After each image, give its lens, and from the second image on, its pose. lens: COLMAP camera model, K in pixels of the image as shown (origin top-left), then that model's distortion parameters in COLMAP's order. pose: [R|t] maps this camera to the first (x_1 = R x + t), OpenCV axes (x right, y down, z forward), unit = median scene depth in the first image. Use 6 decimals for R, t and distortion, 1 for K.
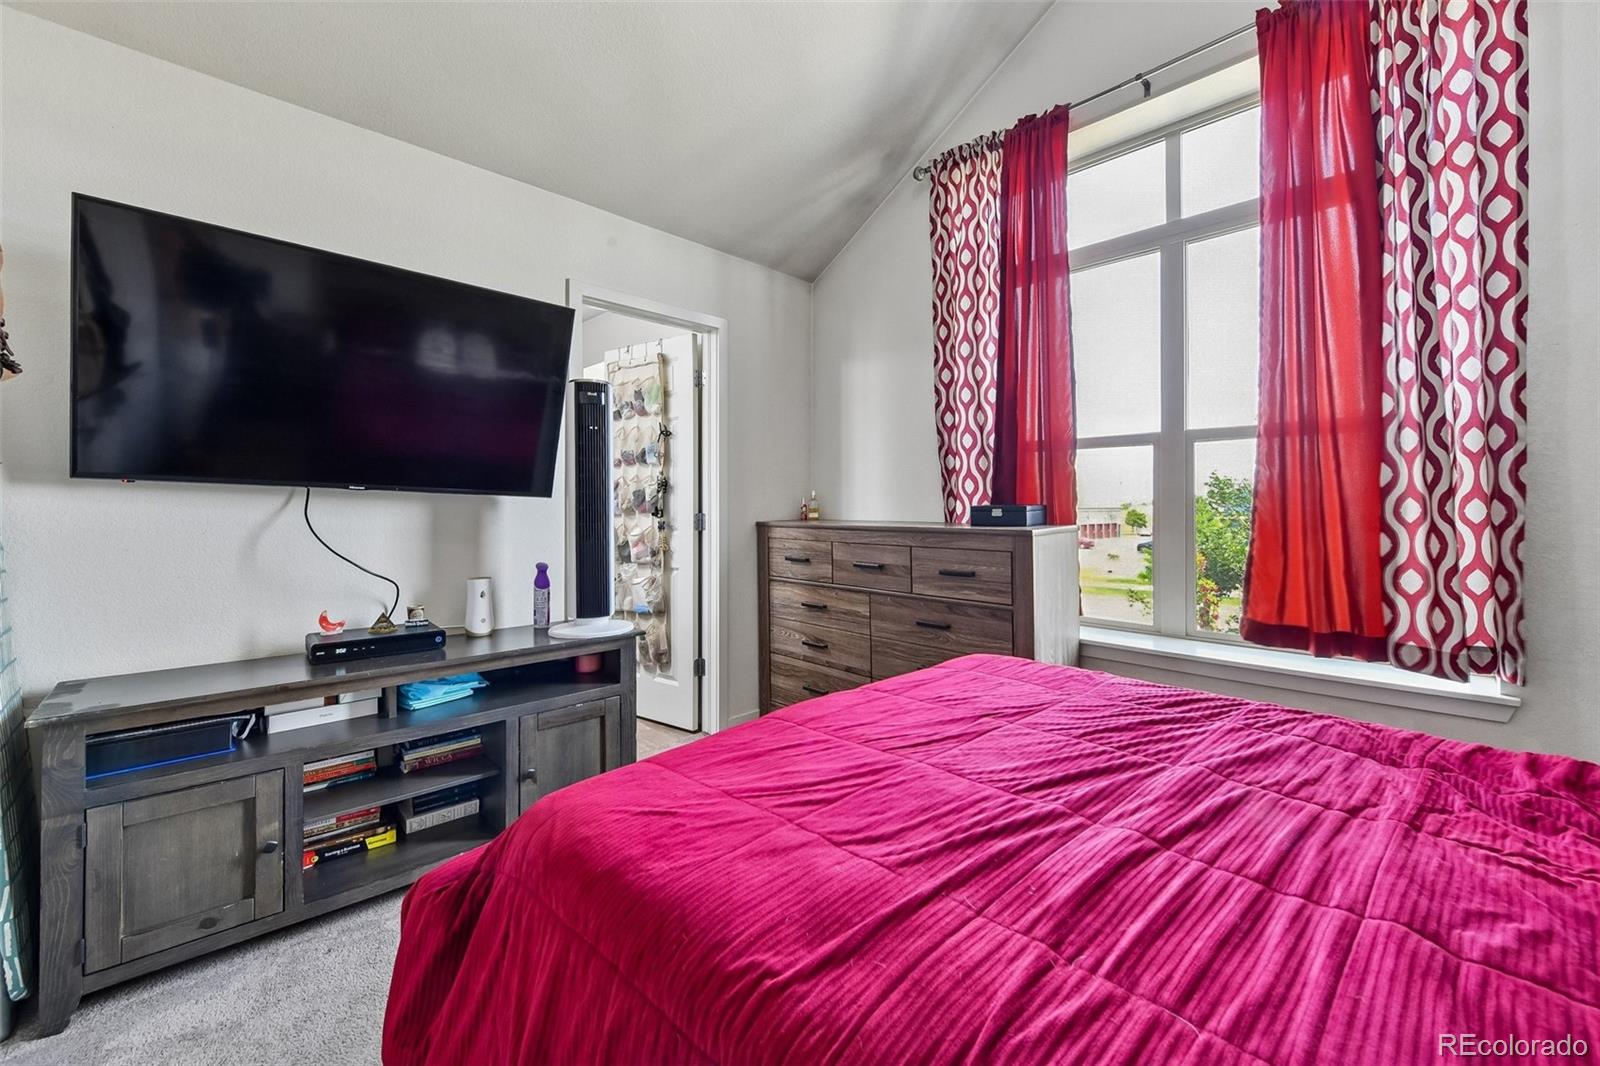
lens RADIAL K [[641.8, 0, 798.5], [0, 641.8, 504.5], [0, 0, 1]] dist [-0.000810, -0.001081]
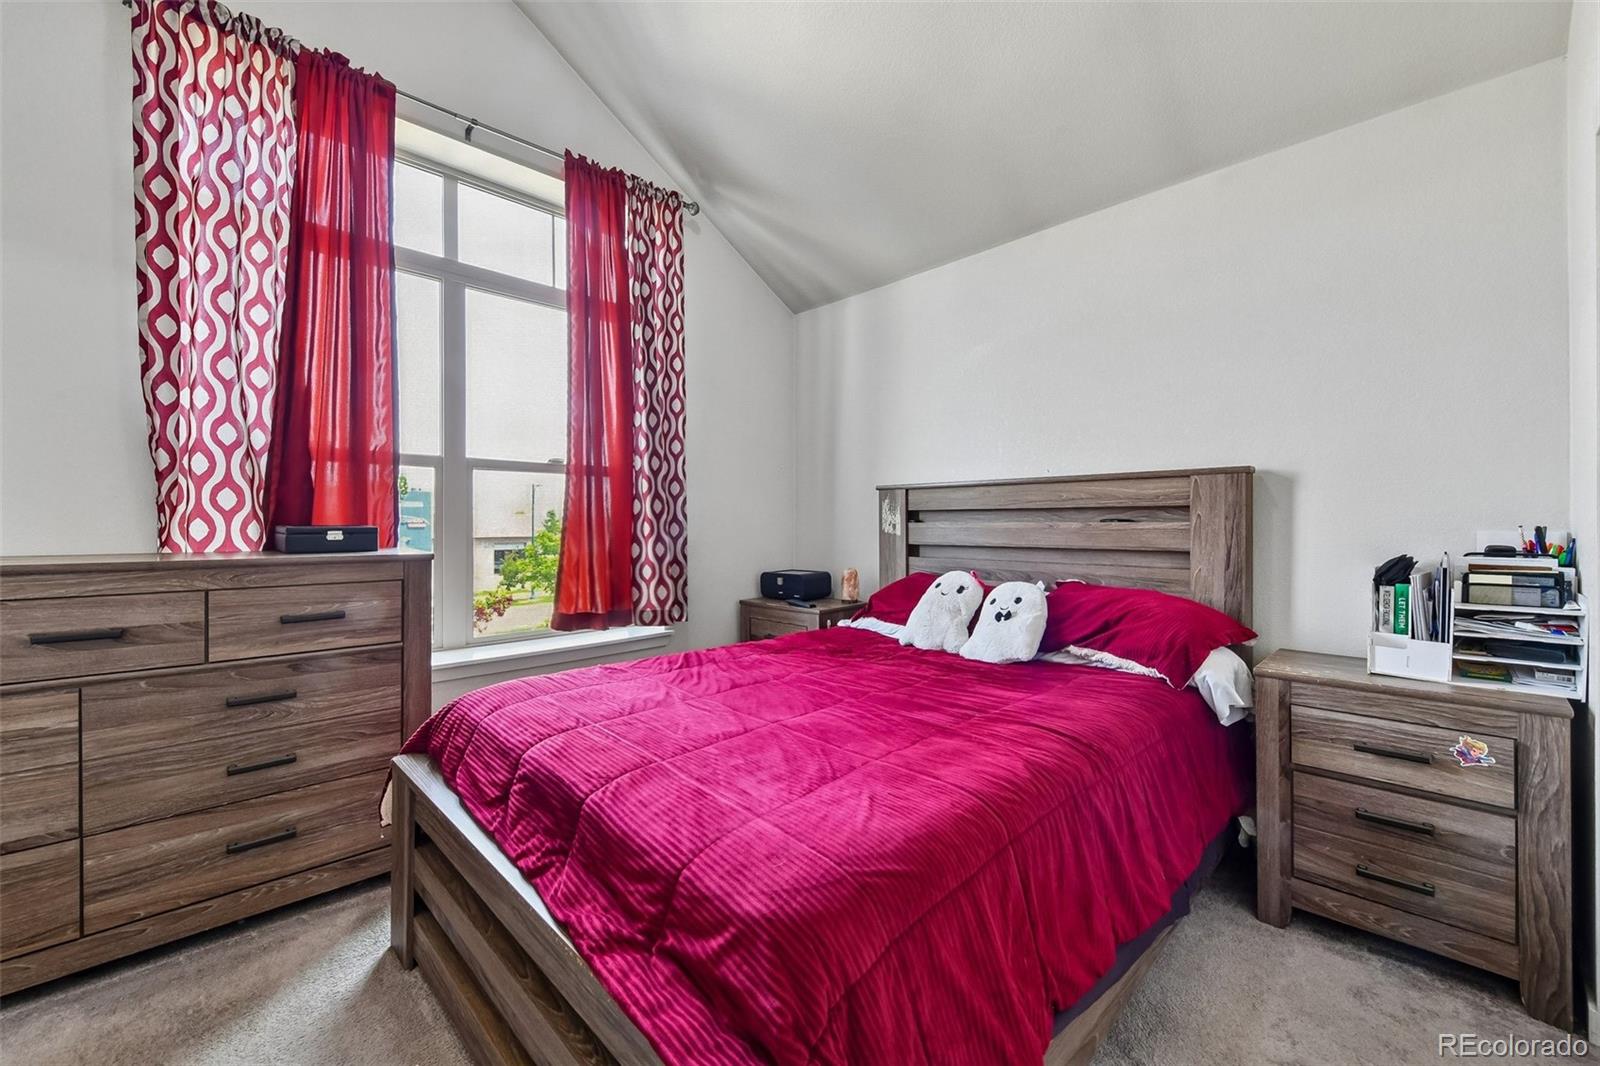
lens RADIAL K [[641.8, 0, 797.3], [0, 641.8, 528.4], [0, 0, 1]] dist [-0.000810, -0.001081]
pose [[0.009024, -0.003688, 0.999952, -0.492130], [0.001572, 0.999992, 0.003674, 0.001933], [-0.999958, 0.001539, 0.009030, 0.428736]]
